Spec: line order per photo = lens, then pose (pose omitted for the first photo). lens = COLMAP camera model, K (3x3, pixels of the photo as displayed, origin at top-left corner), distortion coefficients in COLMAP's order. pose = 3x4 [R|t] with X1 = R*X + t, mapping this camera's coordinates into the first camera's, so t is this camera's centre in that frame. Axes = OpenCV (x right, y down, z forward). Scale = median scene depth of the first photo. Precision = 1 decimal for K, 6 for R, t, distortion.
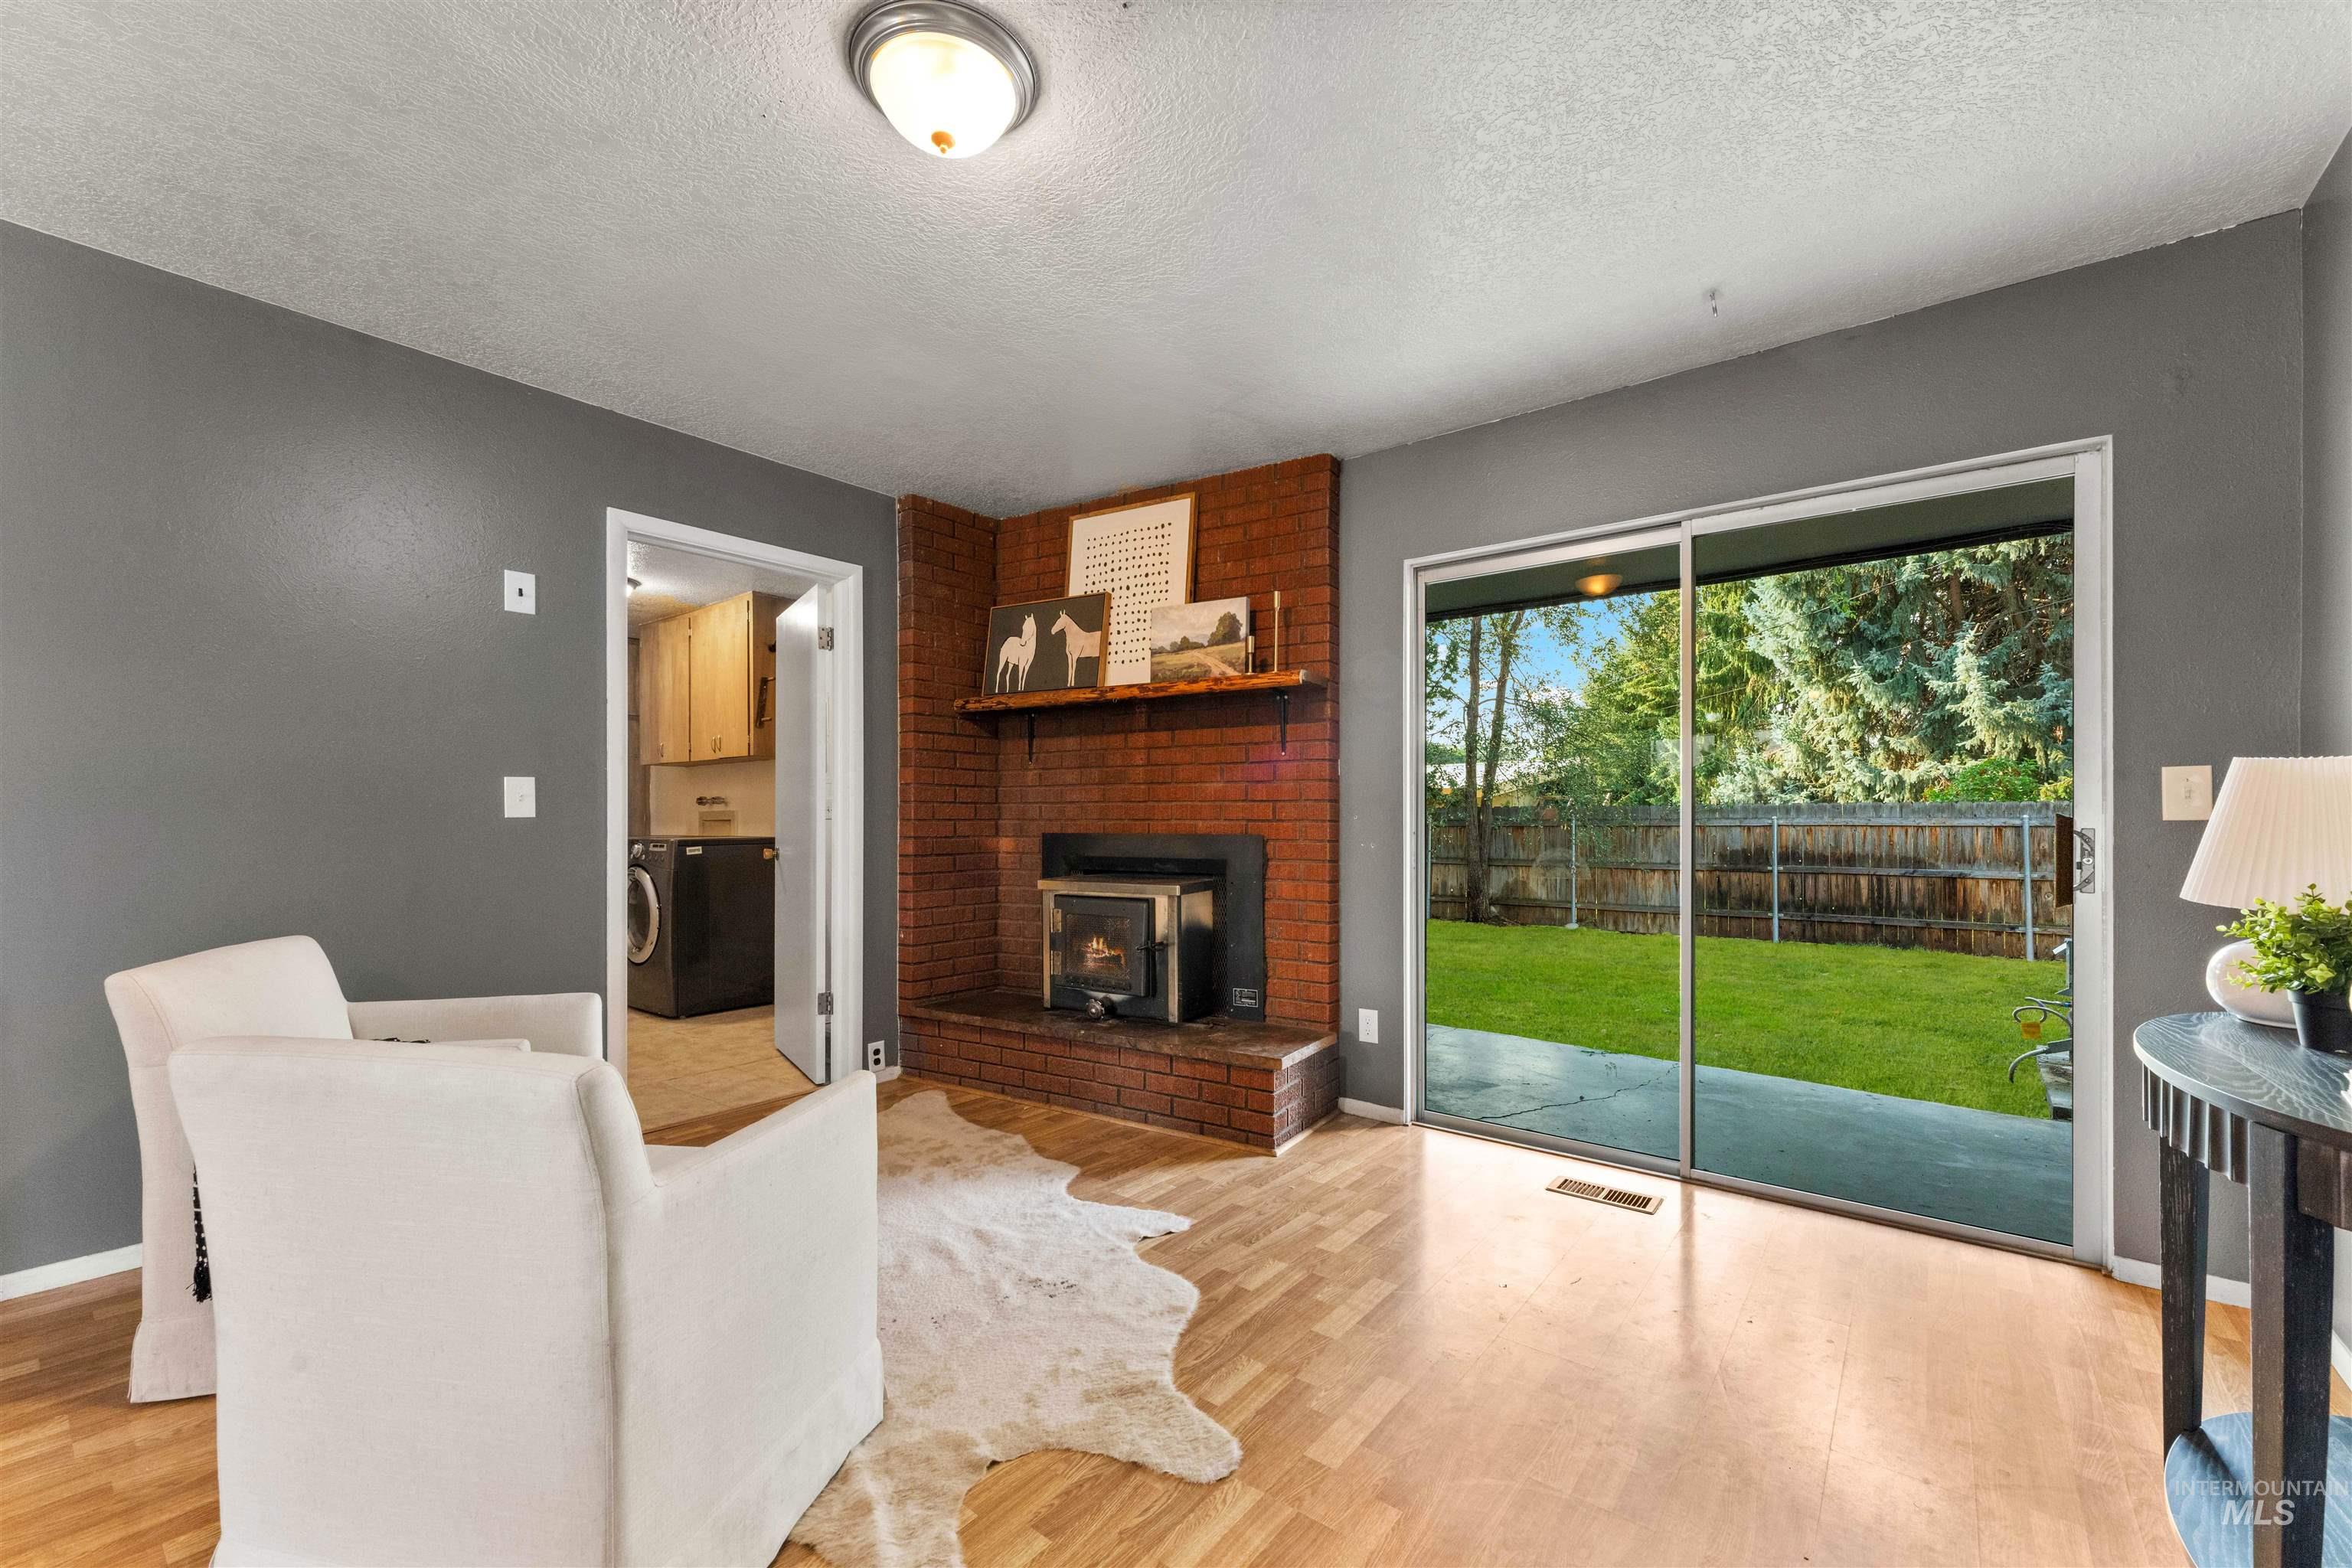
lens RADIAL K [[945.2, 0, 1172.4], [0, 945.2, 822.0], [0, 0, 1]] dist [0.001450, 0.000146]
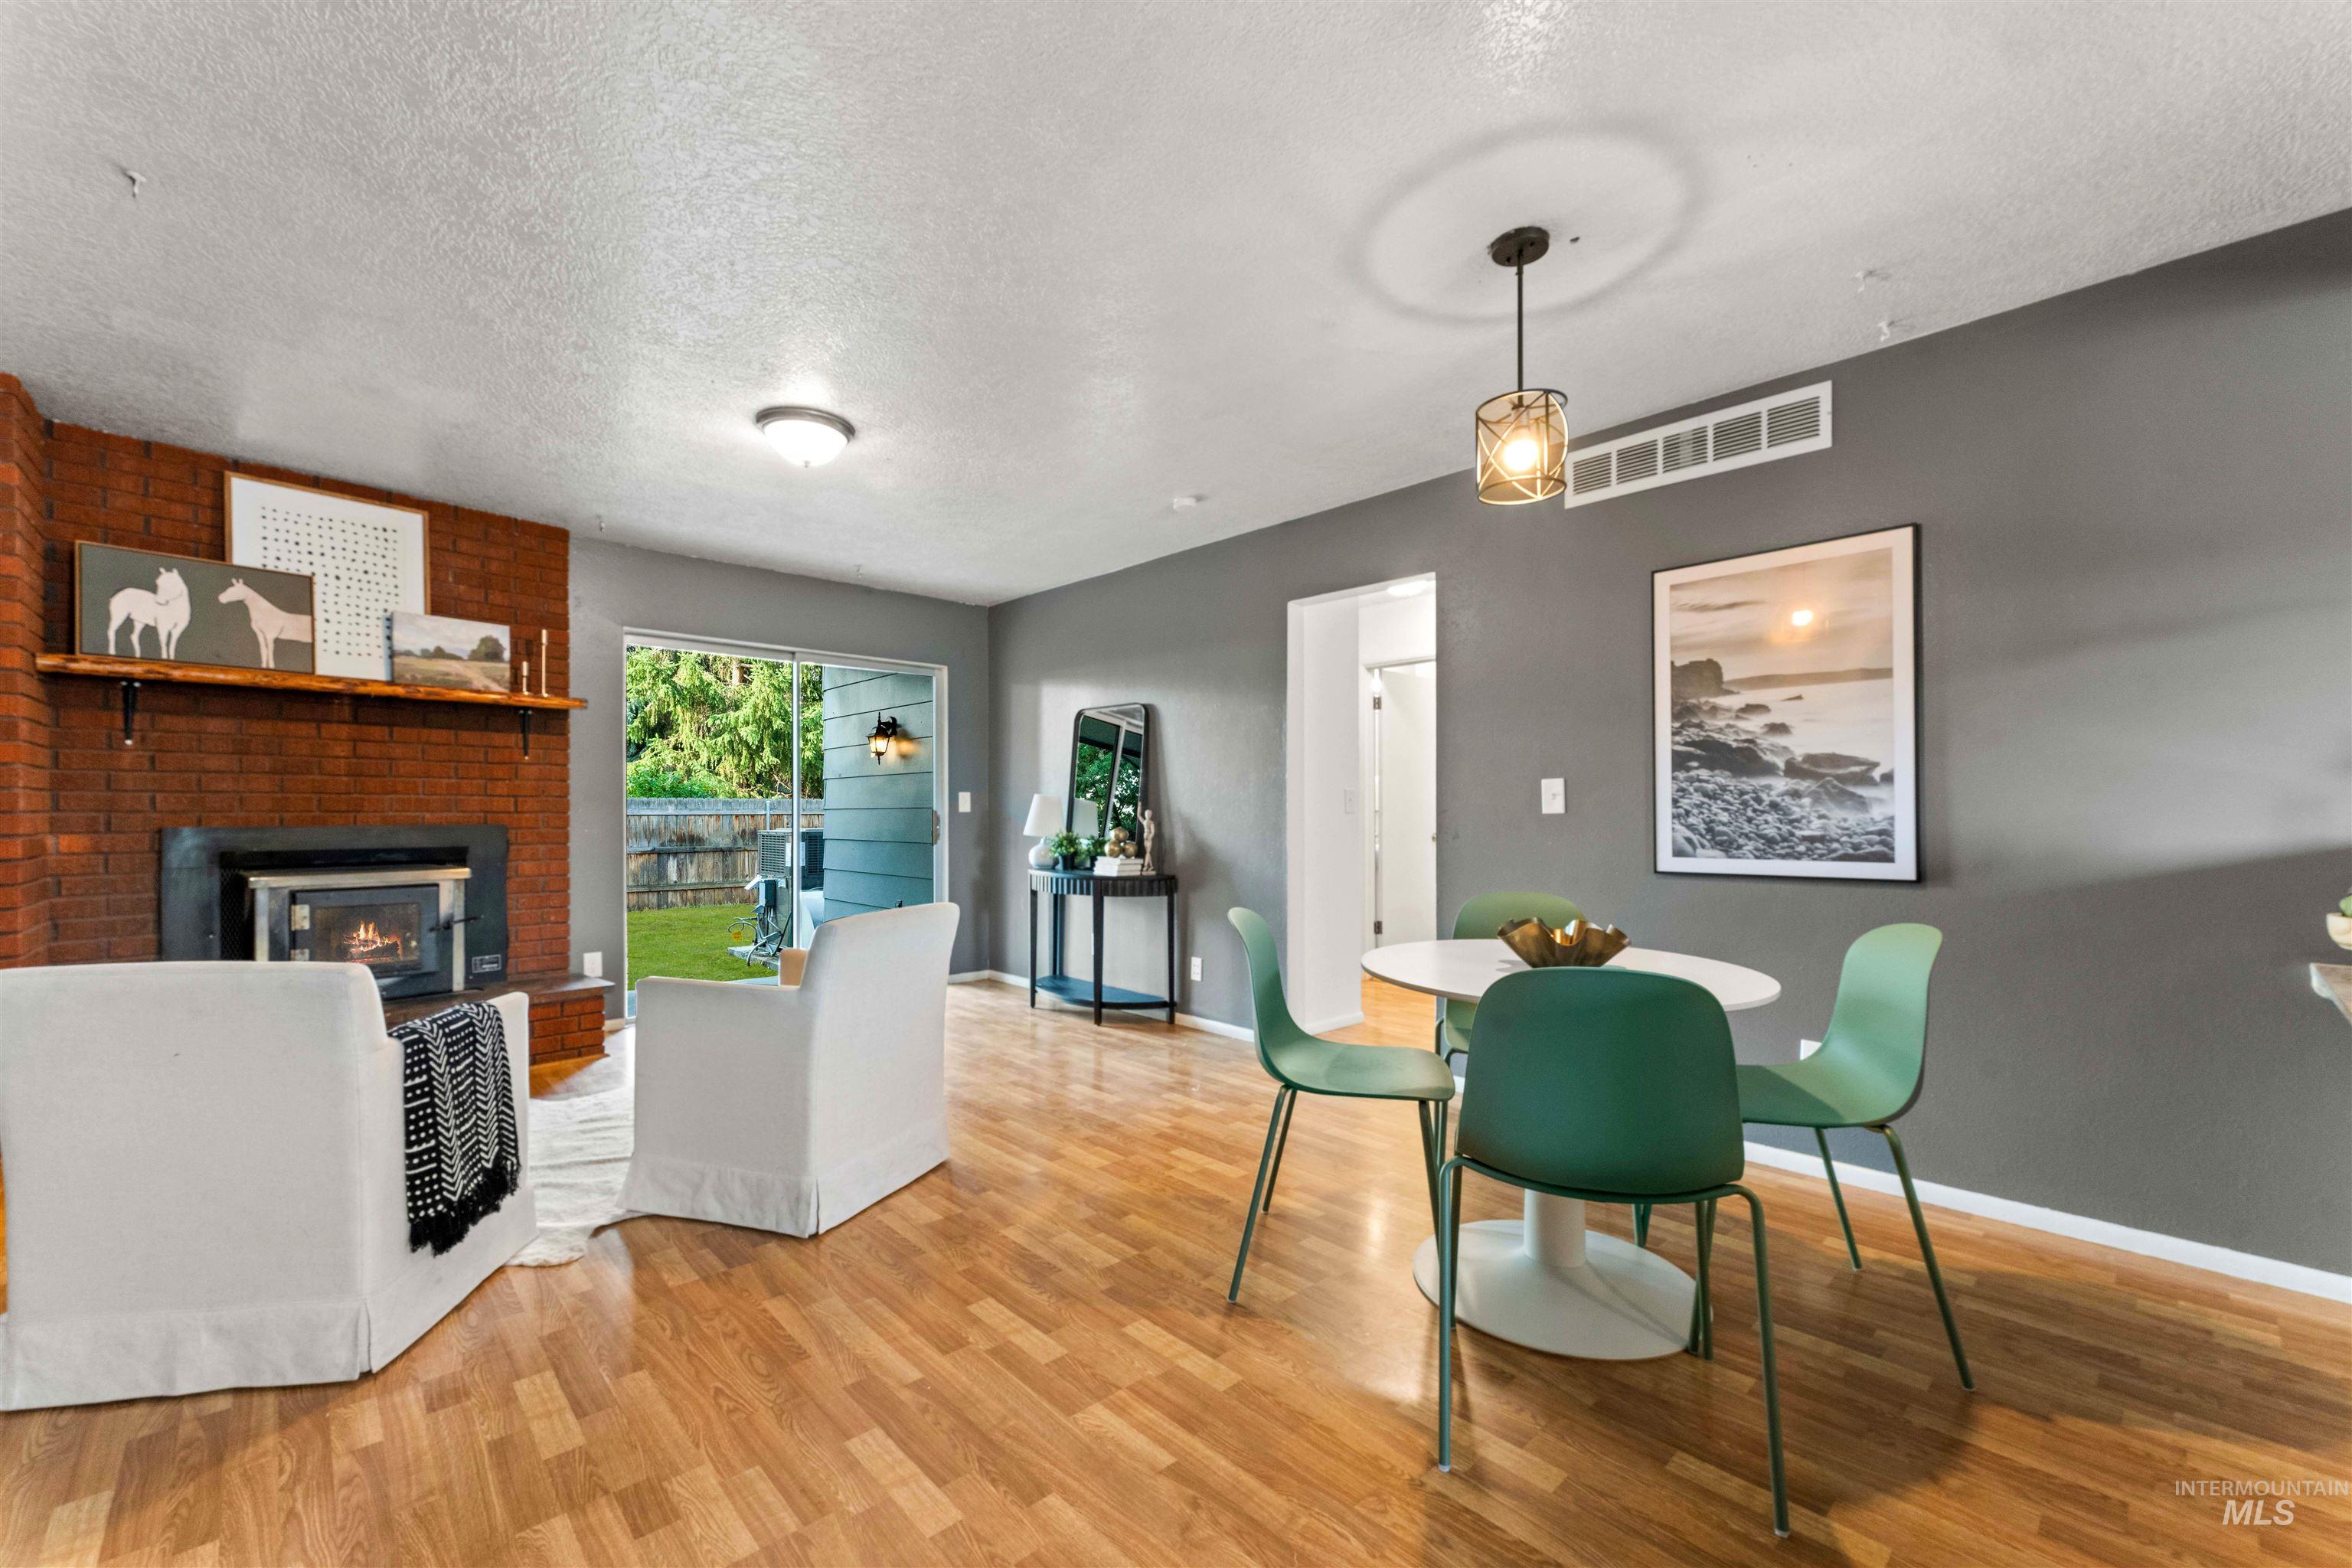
lens RADIAL K [[945.2, 0, 1170.3], [0, 945.2, 813.3], [0, 0, 1]] dist [0.001450, 0.000146]
pose [[0.151347, -0.002654, 0.988477, -0.927531], [0.000661, 0.999996, 0.002584, -0.002811], [-0.988481, 0.000262, 0.151348, -0.014004]]
